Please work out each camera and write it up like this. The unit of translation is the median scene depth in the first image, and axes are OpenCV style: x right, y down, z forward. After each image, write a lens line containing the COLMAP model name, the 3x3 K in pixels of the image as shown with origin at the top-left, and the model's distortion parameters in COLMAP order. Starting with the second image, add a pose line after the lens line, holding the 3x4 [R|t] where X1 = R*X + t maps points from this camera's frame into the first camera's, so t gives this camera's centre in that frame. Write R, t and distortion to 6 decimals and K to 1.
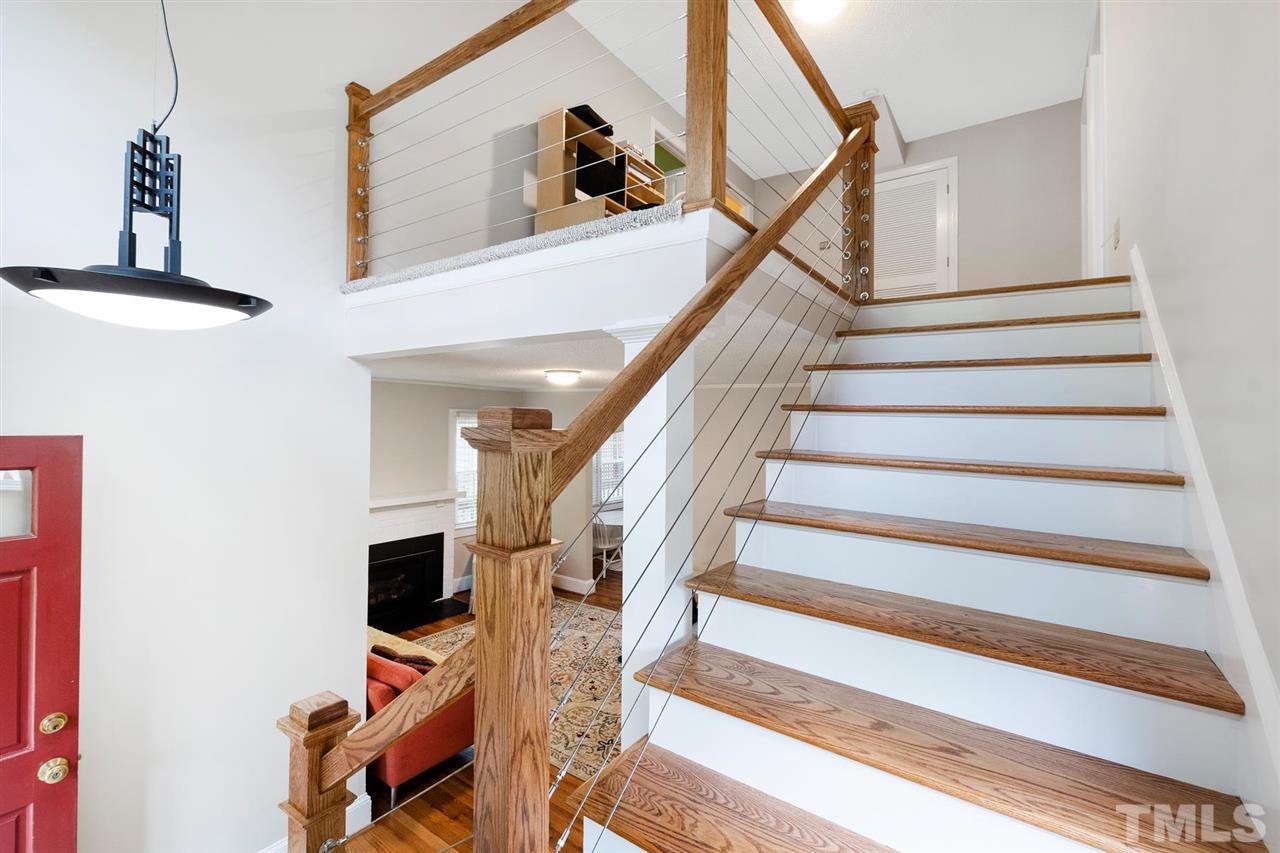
lens RADIAL K [[561.6, 0, 640.0], [0, 561.6, 426.5], [0, 0, 1]] dist [0.005487, -0.000081]
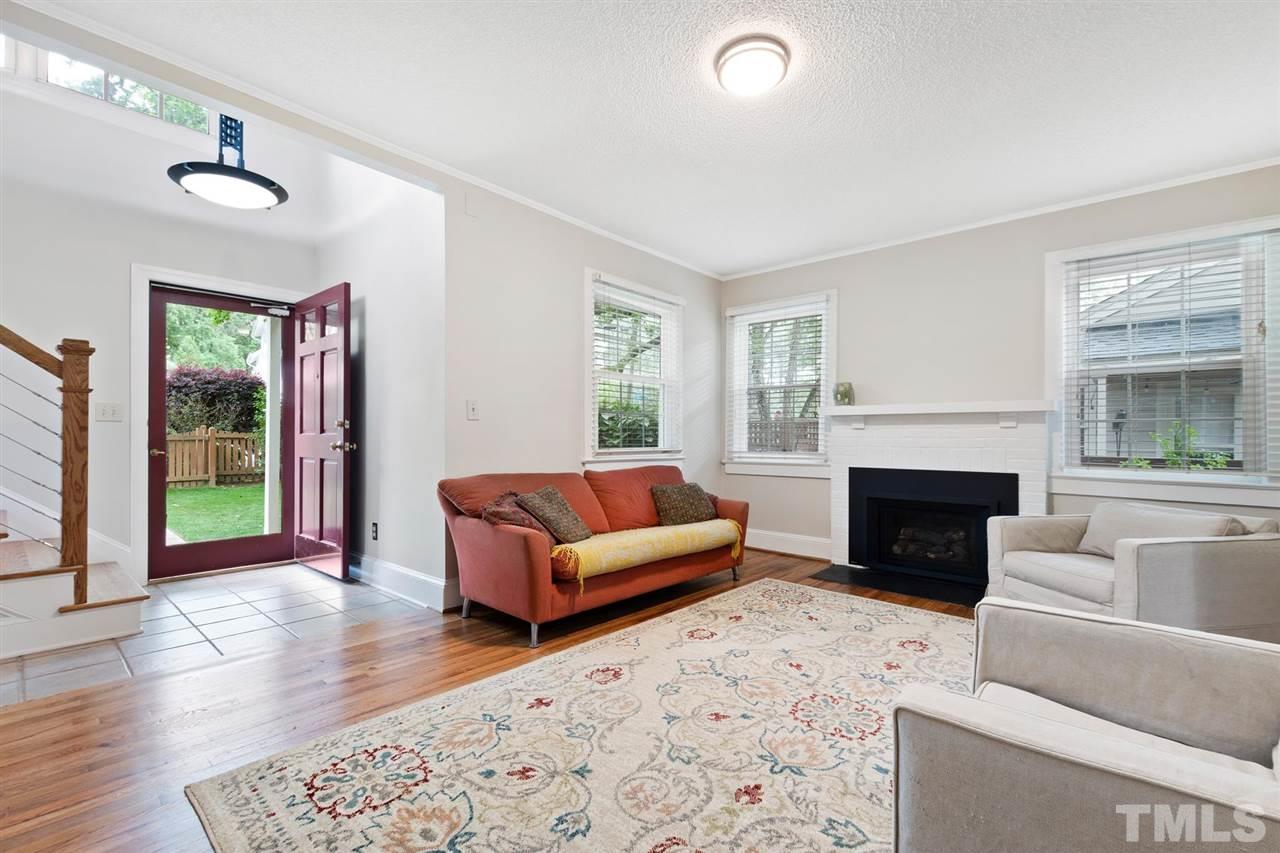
lens RADIAL K [[557.4, 0, 632.2], [0, 557.4, 435.8], [0, 0, 1]] dist [0.004755, 0.000241]
pose [[-0.110961, -0.023431, -0.993549, 0.298063], [-0.026300, 0.999441, -0.020633, 0.195089], [0.993477, 0.023841, -0.111515, 0.765986]]
